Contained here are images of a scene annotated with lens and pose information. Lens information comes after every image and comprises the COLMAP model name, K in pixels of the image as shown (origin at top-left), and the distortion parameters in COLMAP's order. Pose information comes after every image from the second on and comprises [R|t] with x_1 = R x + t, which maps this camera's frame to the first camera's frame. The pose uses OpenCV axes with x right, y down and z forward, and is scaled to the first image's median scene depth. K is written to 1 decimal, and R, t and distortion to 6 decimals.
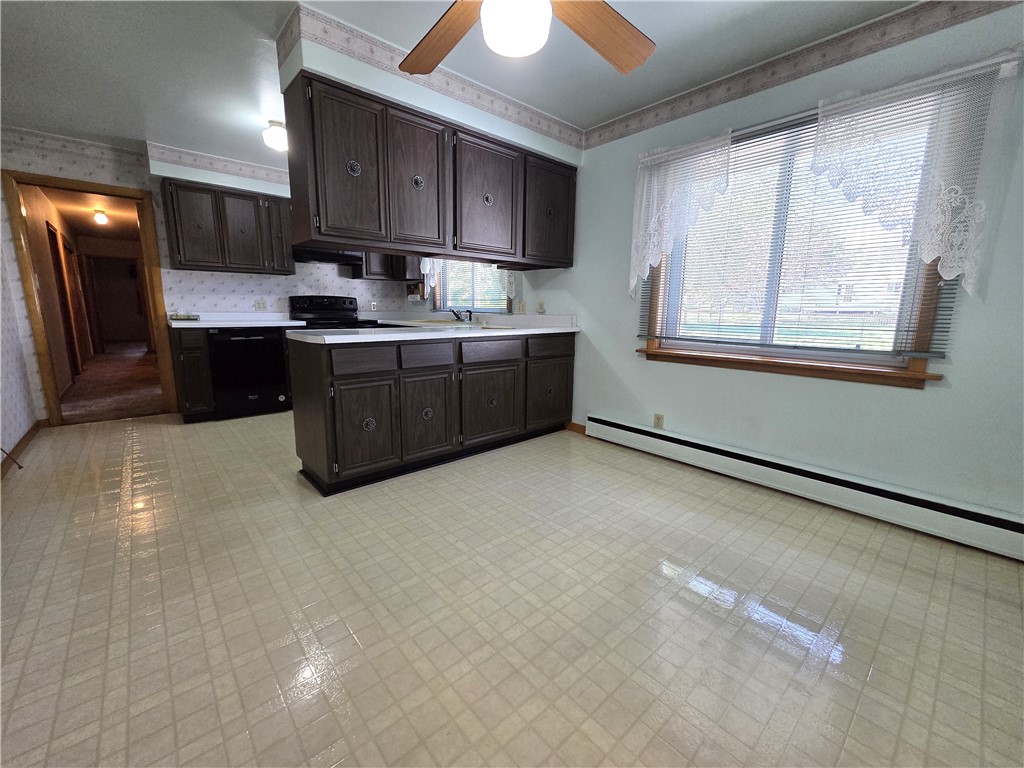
lens RADIAL K [[421.8, 0, 512.0], [0, 421.8, 384.0], [0, 0, 1]] dist [-0.002201, 0.000280]
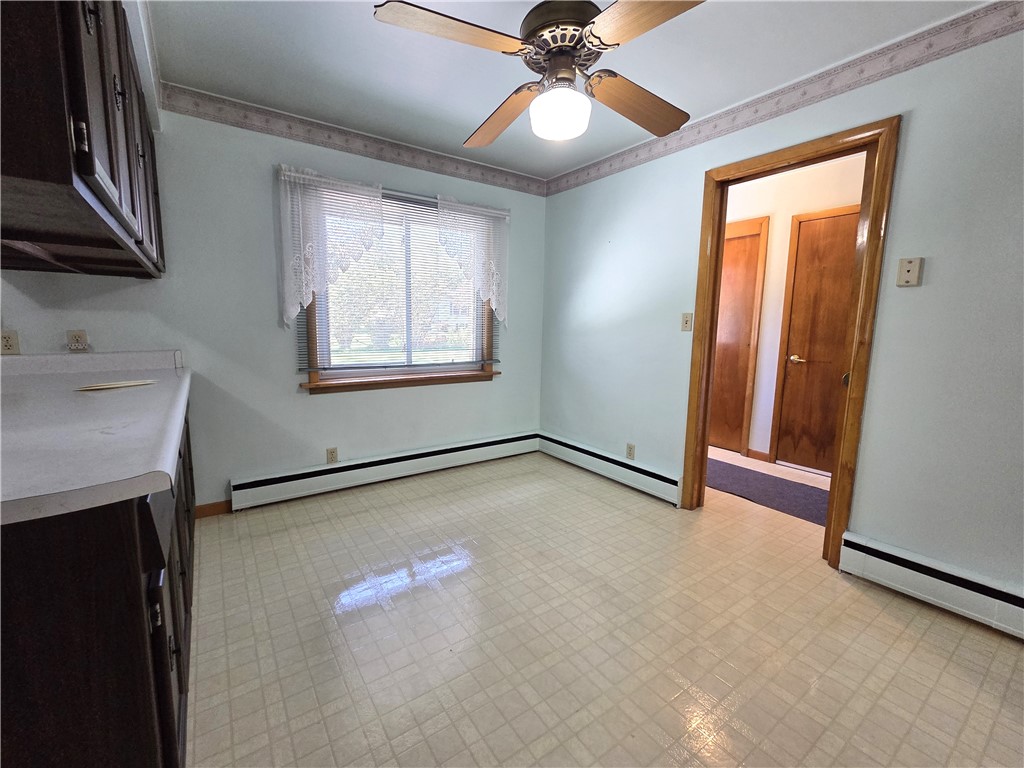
lens RADIAL K [[426.4, 0, 507.6], [0, 426.4, 381.6], [0, 0, 1]] dist [0.000052, -0.000340]
pose [[0.113582, -0.144082, 0.983026, -0.458349], [0.162247, 0.978836, 0.124722, -0.112431], [-0.980191, 0.145327, 0.134556, 0.392915]]
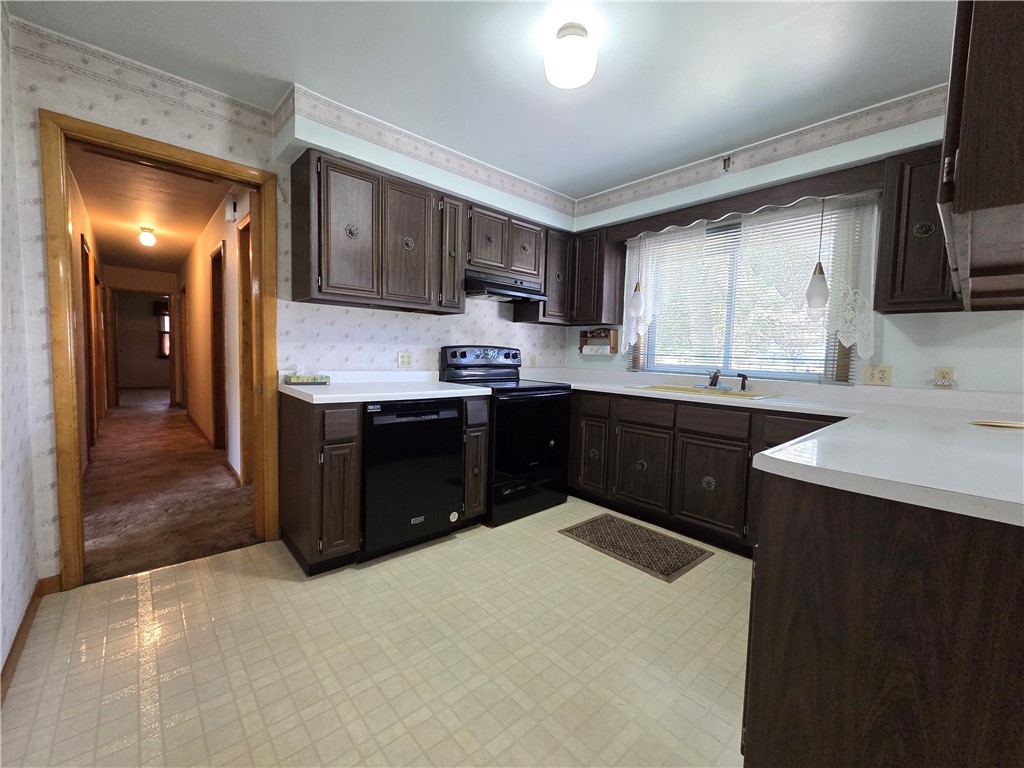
lens RADIAL K [[426.4, 0, 507.6], [0, 426.4, 381.6], [0, 0, 1]] dist [0.000052, -0.000340]
pose [[0.999844, 0.017643, 0.000267, -0.557412], [-0.017503, 0.993623, -0.111388, -0.106145], [-0.002231, 0.111366, 0.993777, 0.452479]]
